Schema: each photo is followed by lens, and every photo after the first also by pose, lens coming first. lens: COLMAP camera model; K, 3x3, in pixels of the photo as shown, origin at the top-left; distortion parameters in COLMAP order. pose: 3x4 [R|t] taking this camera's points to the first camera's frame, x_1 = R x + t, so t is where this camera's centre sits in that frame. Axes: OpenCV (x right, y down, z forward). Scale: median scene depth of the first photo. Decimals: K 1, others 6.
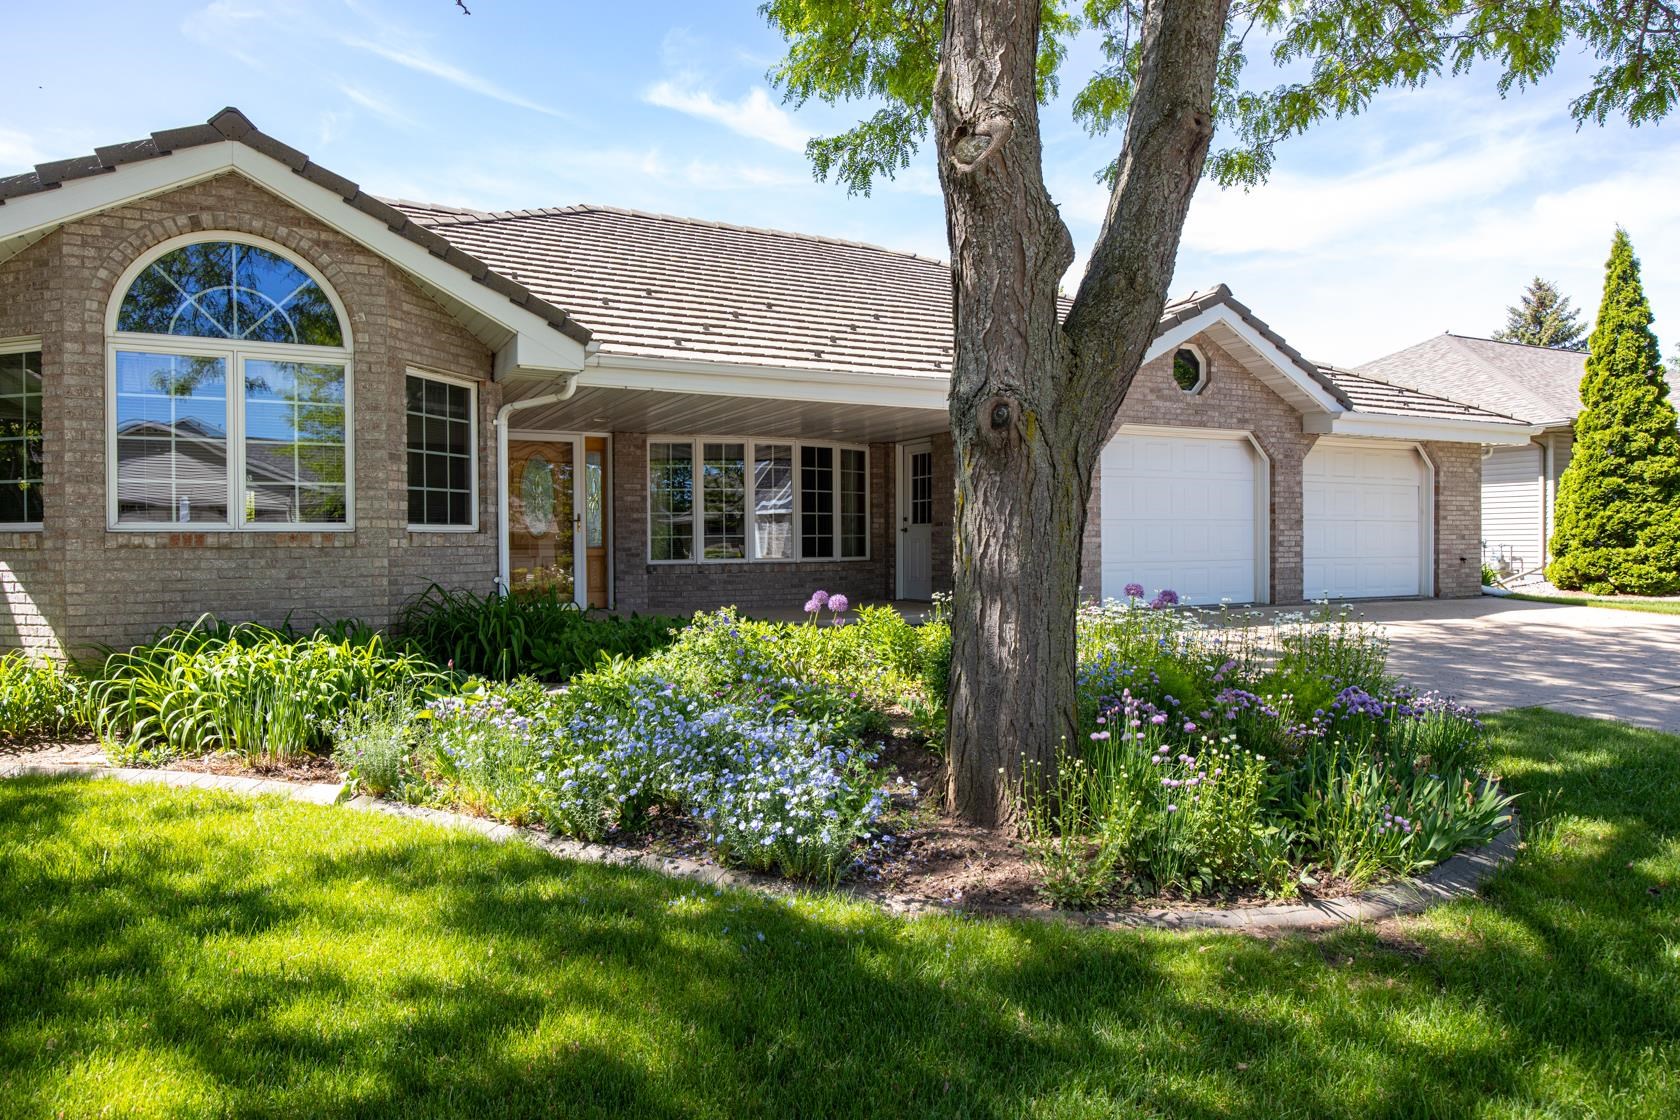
lens RADIAL K [[1018.9, 0, 809.4], [0, 1018.9, 551.3], [0, 0, 1]] dist [-0.002486, -0.004236]
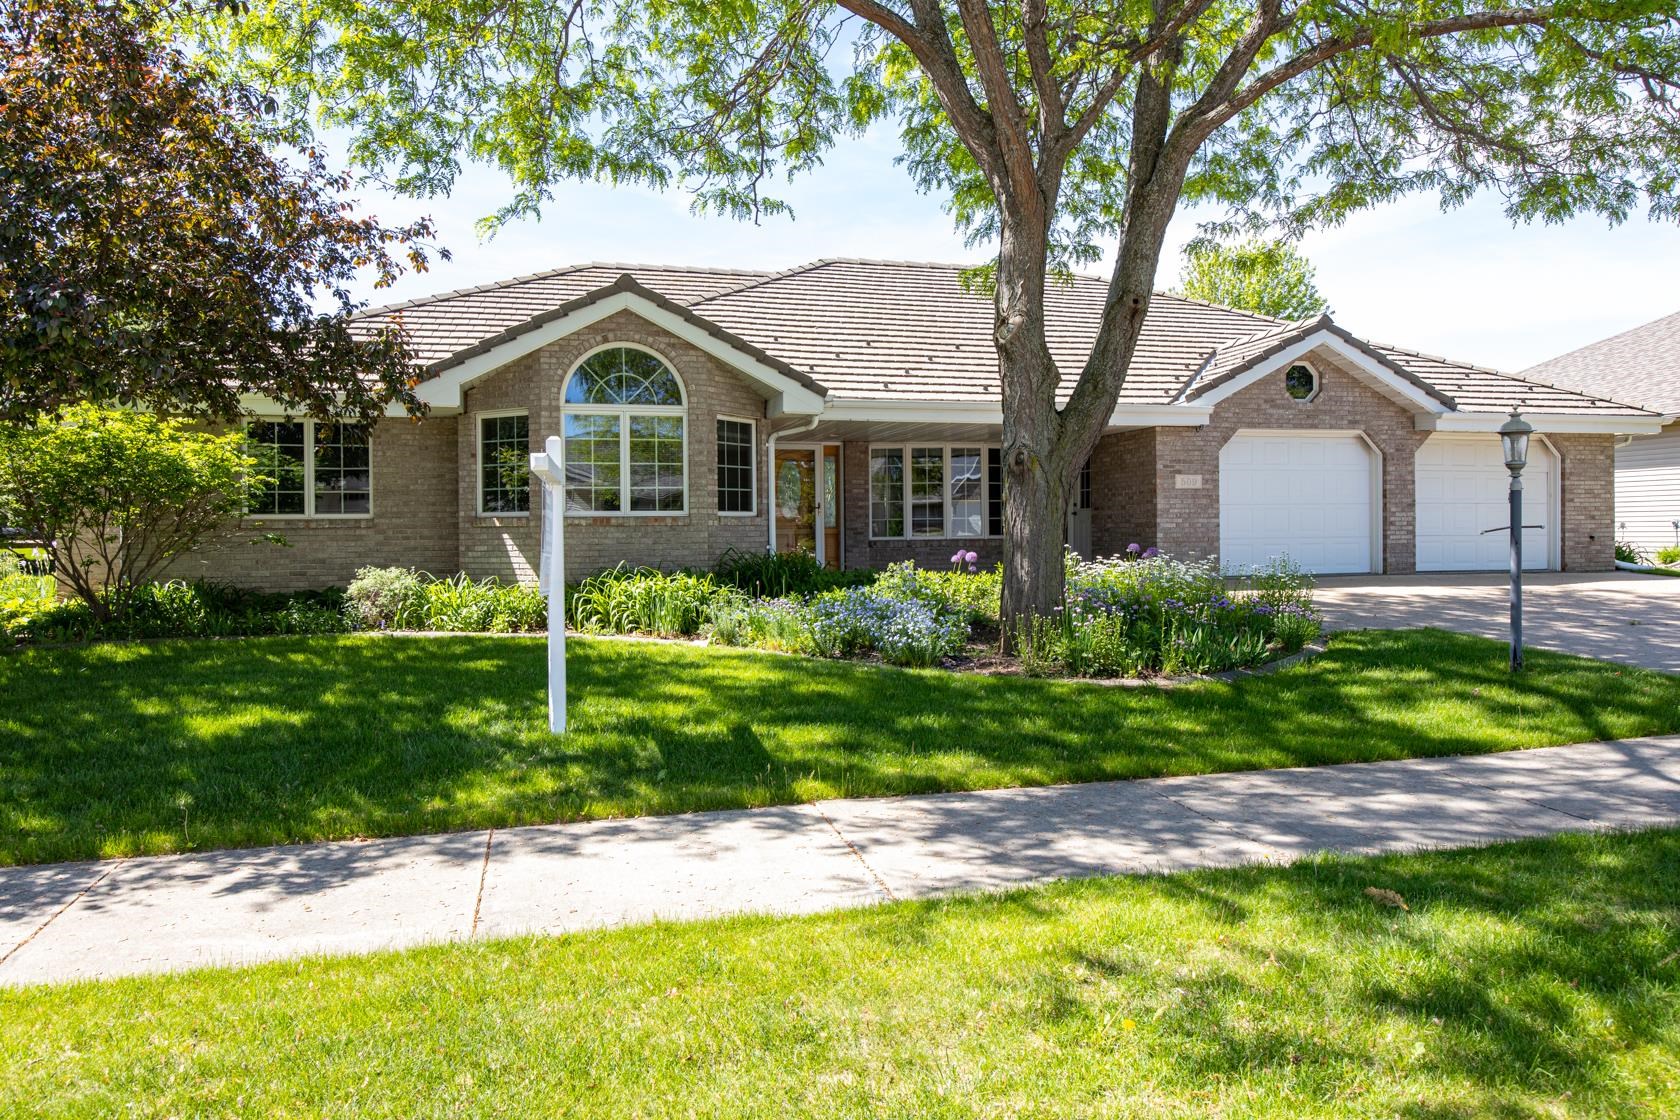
lens RADIAL K [[1139.2, 0, 842.2], [0, 1139.2, 553.1], [0, 0, 1]] dist [-0.008837, -0.001534]
pose [[0.980385, 0.002398, -0.197076, 0.133935], [0.000333, 0.999904, 0.013824, 0.012629], [0.197090, -0.013618, 0.980291, -0.626500]]
